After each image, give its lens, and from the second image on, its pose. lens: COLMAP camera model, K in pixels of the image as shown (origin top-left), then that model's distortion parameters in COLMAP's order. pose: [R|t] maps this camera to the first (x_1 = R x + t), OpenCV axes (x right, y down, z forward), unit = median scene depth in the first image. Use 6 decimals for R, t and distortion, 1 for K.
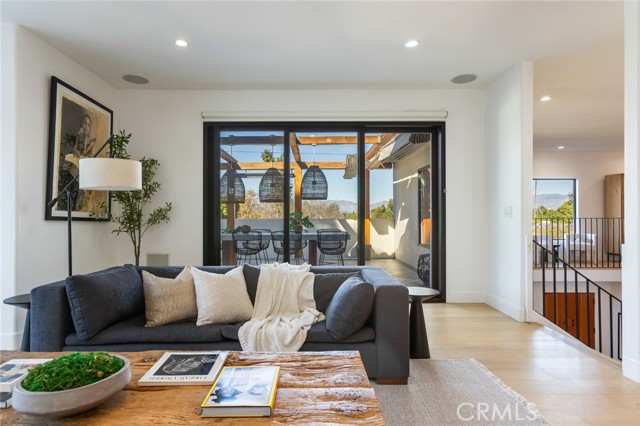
lens RADIAL K [[368.7, 0, 320.0], [0, 368.7, 213.0], [0, 0, 1]] dist [0.012348, 0.000564]
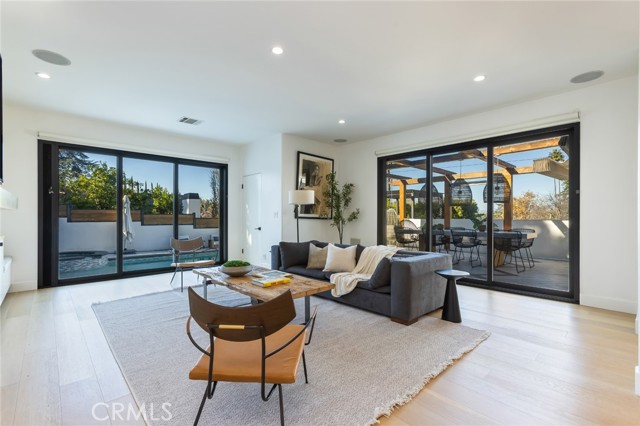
lens RADIAL K [[299.6, 0, 323.2], [0, 299.6, 216.1], [0, 0, 1]] dist [-0.000943, 0.000036]
pose [[0.682905, 0.001362, -0.730505, 0.520388], [0.003211, 0.999983, 0.004866, -0.000919], [0.730500, -0.005668, 0.682889, -0.059293]]
